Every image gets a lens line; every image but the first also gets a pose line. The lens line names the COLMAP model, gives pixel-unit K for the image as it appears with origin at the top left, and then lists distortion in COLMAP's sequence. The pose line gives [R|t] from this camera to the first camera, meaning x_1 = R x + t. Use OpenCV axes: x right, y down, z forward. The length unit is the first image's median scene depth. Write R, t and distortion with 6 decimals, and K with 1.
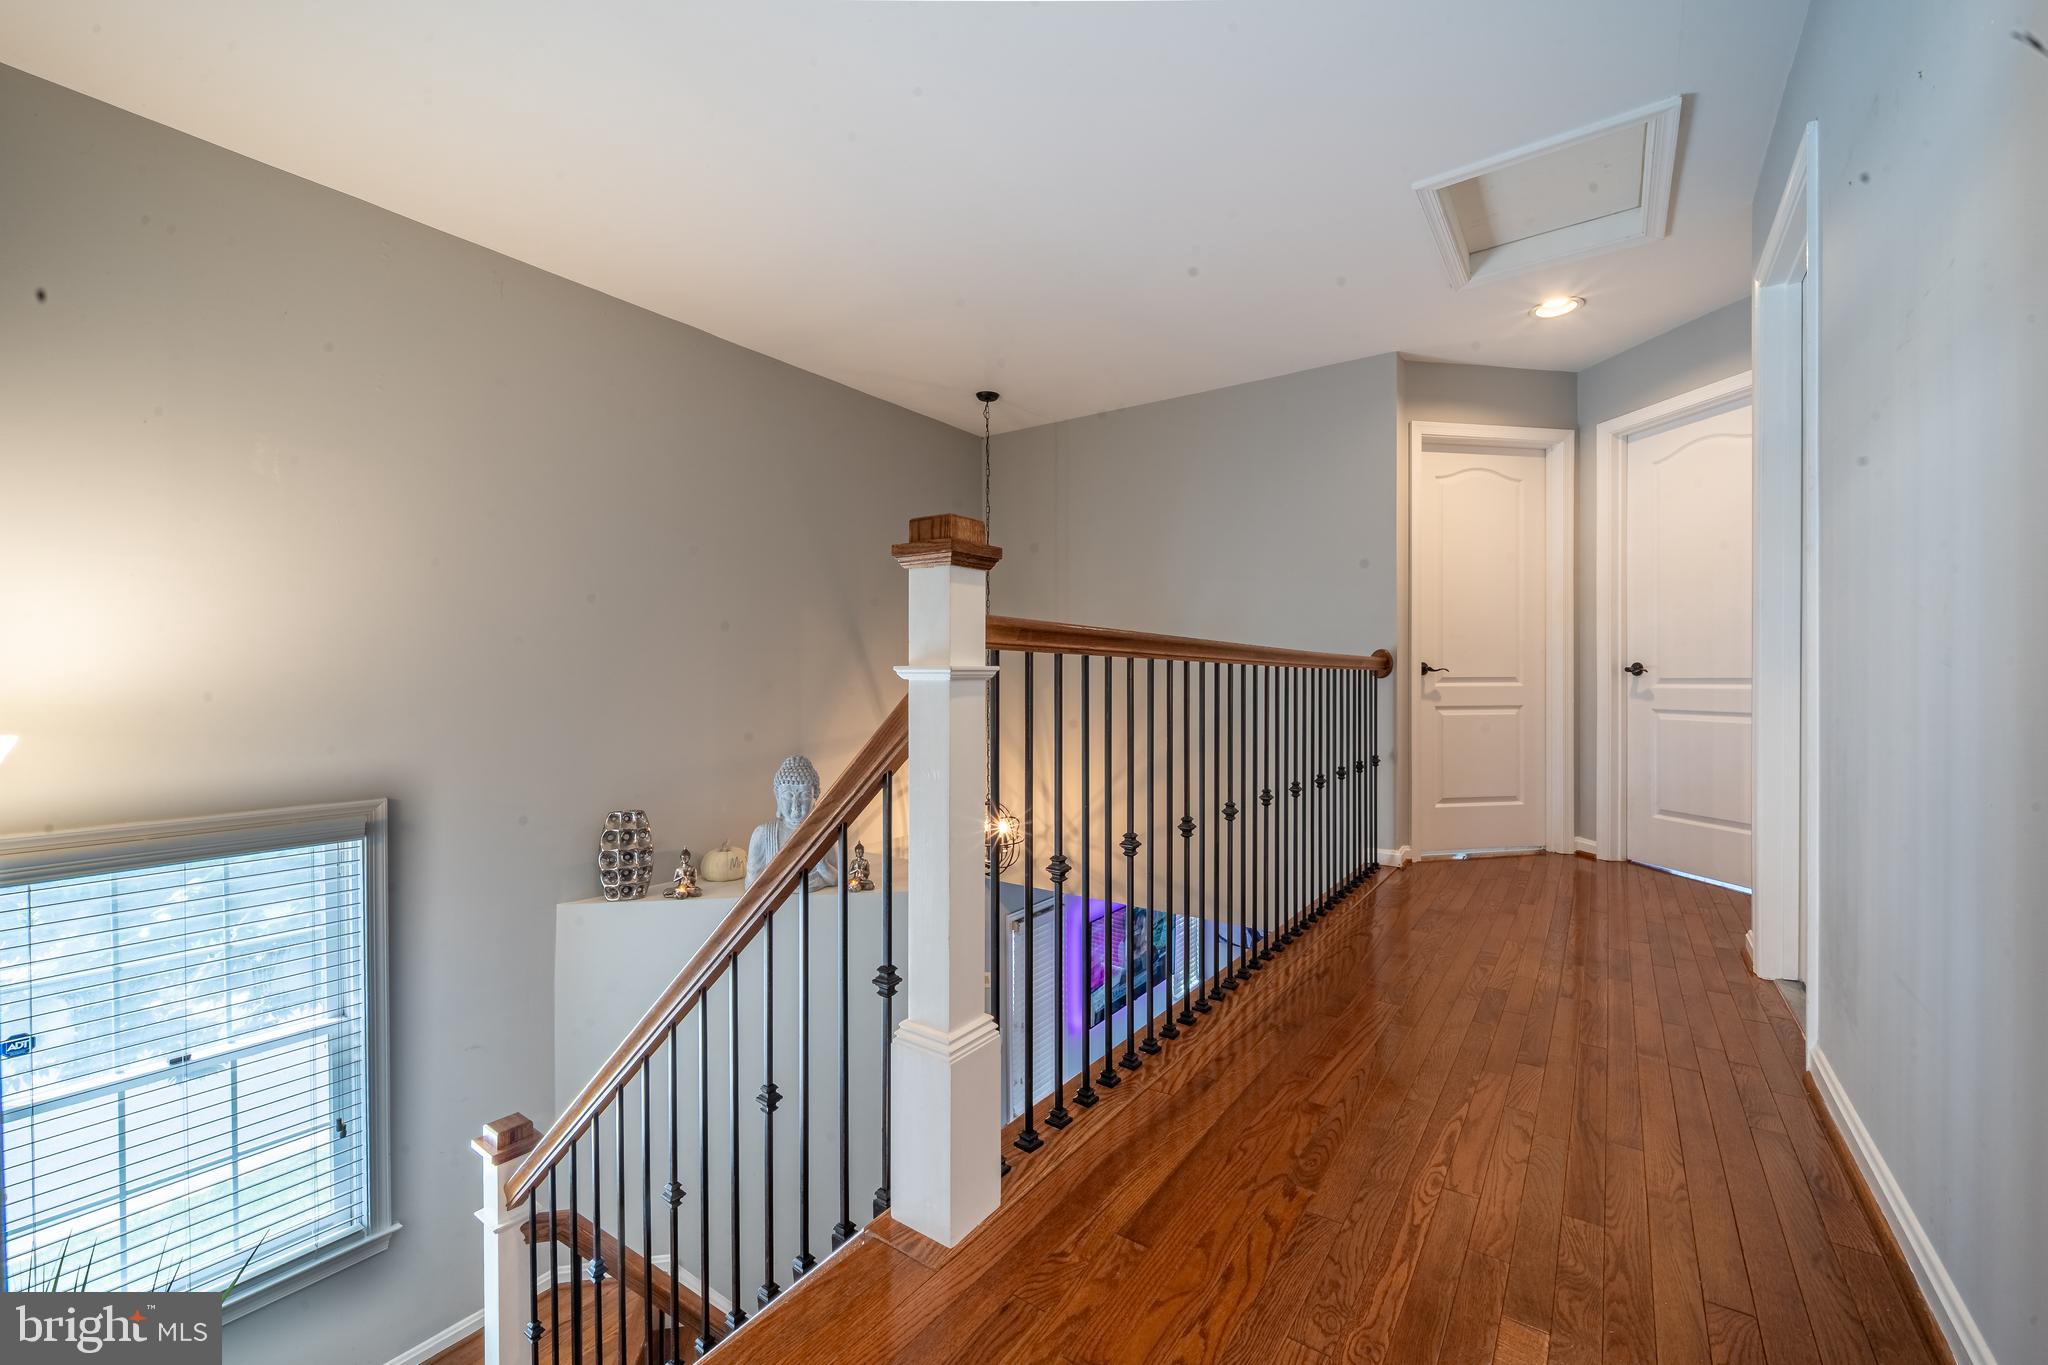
lens RADIAL K [[814.6, 0, 1024.0], [0, 814.6, 682.5], [0, 0, 1]] dist [-0.002692, -0.000416]
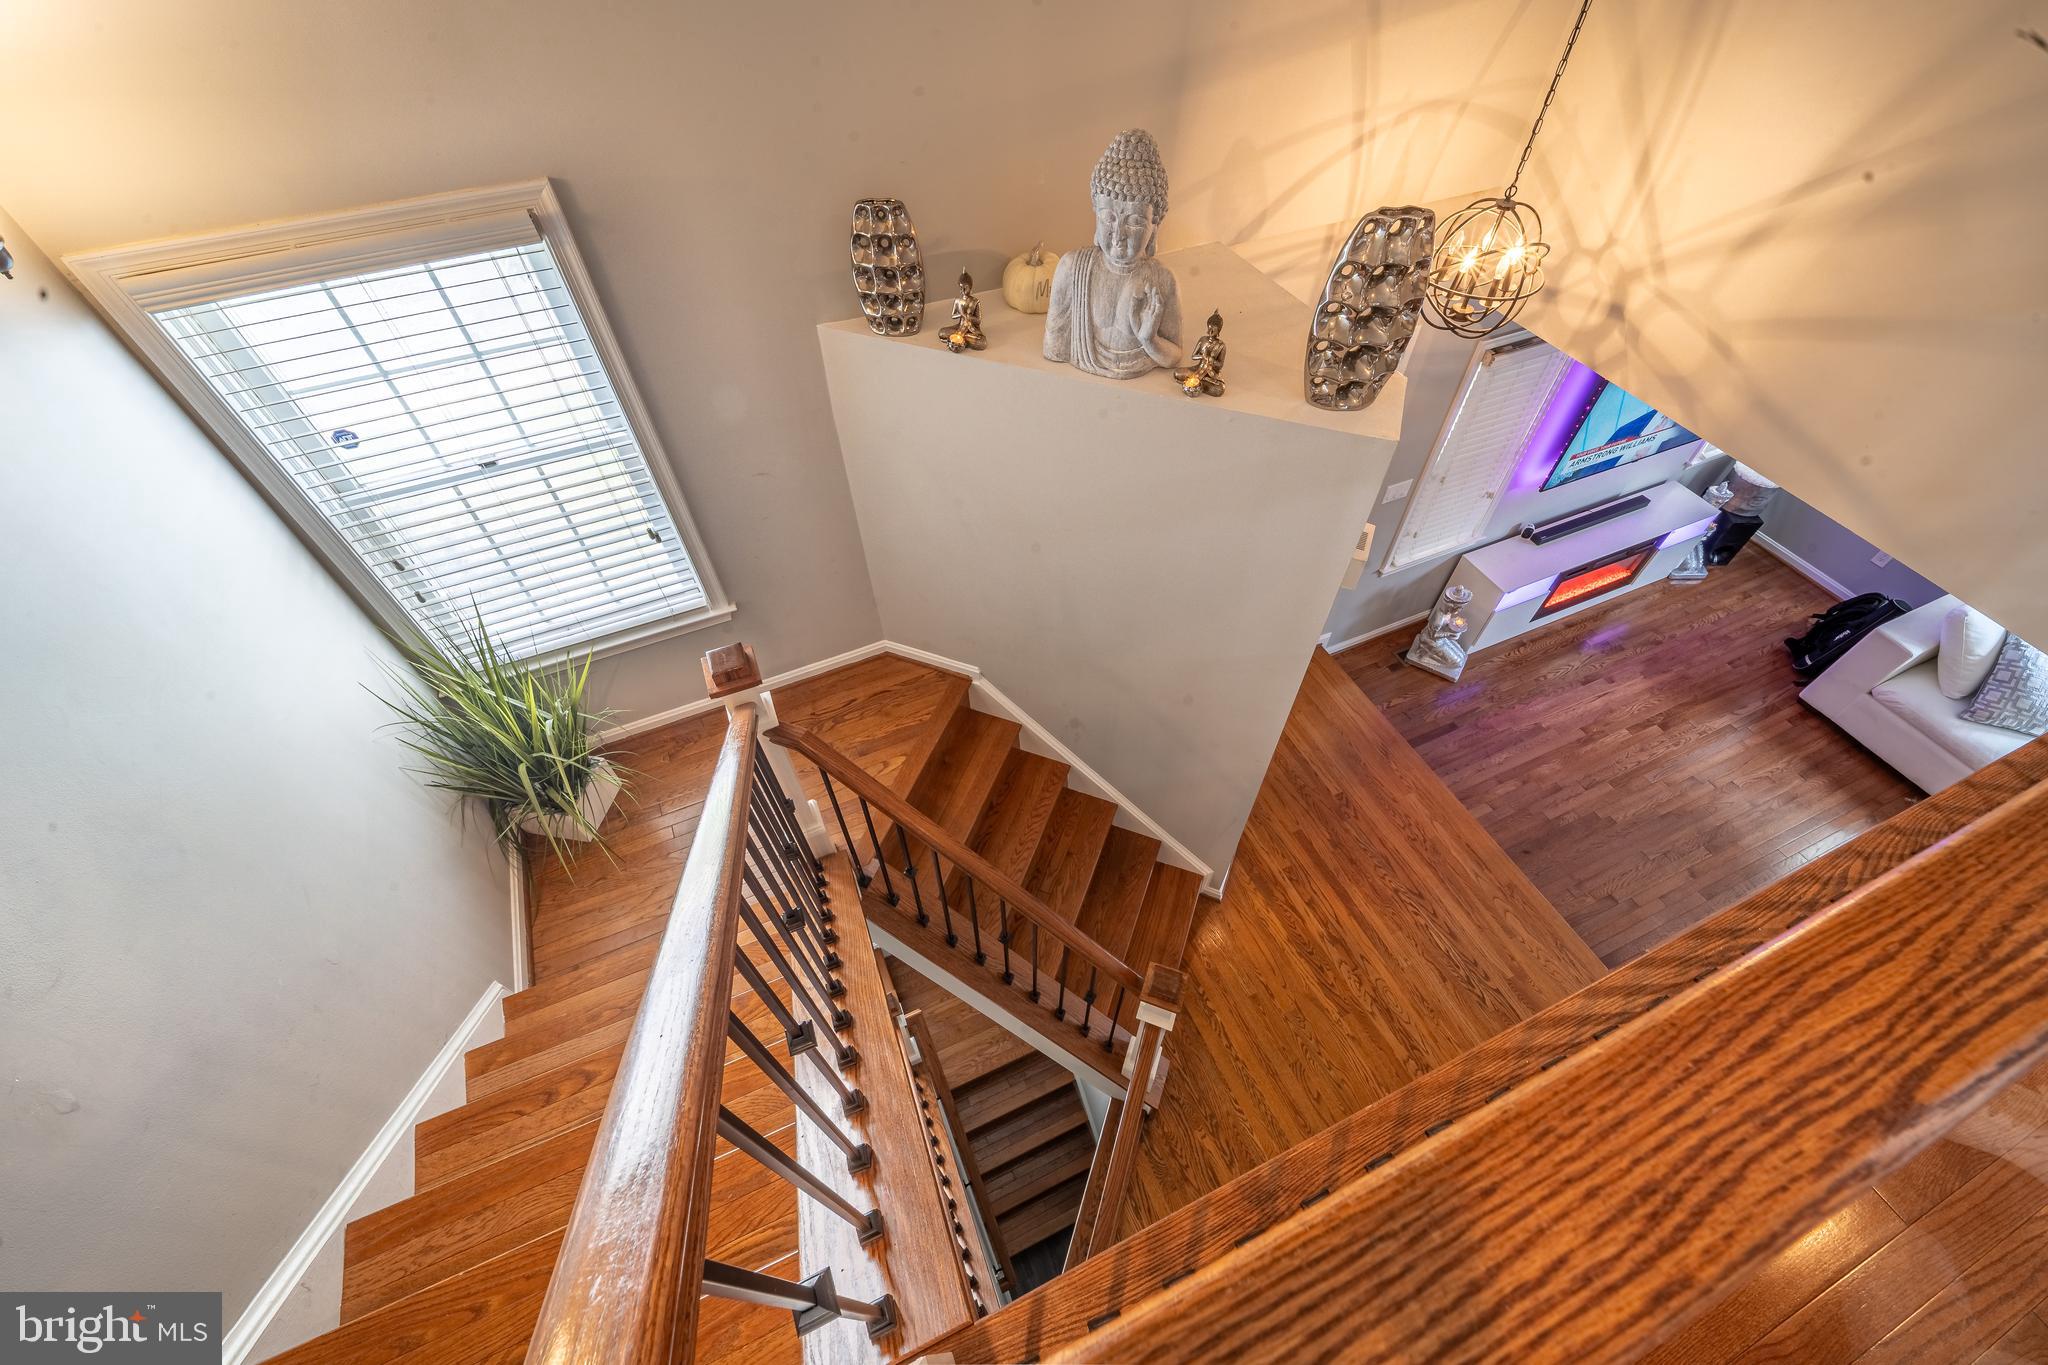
lens RADIAL K [[814.6, 0, 1024.0], [0, 814.6, 682.5], [0, 0, 1]] dist [-0.002692, -0.000416]
pose [[0.856892, 0.395307, -0.330860, -0.018767], [0.008341, 0.631113, 0.775646, -0.106769], [0.515429, -0.667405, 0.537498, 0.456162]]
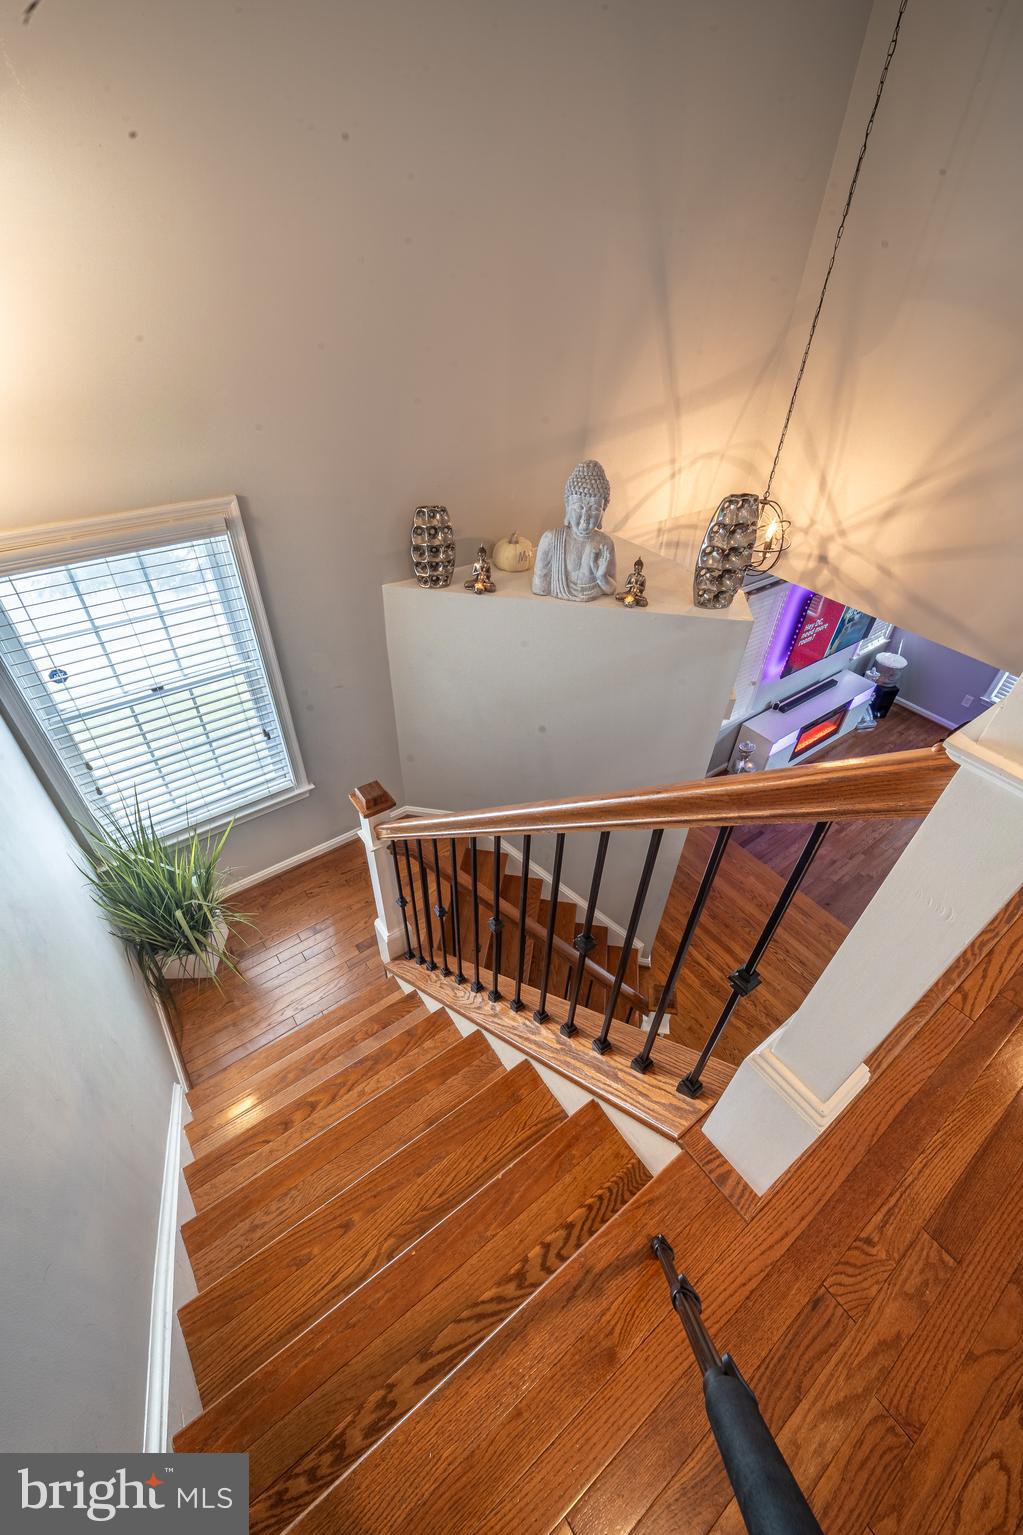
lens RADIAL K [[610.5, 0, 508.1], [0, 610.5, 766.8], [0, 0, 1]] dist [-0.002692, -0.000416]
pose [[0.947221, 0.225936, -0.227432, -0.135656], [-0.027923, 0.764887, 0.643560, -0.100982], [0.319363, -0.603242, 0.730825, 0.245272]]
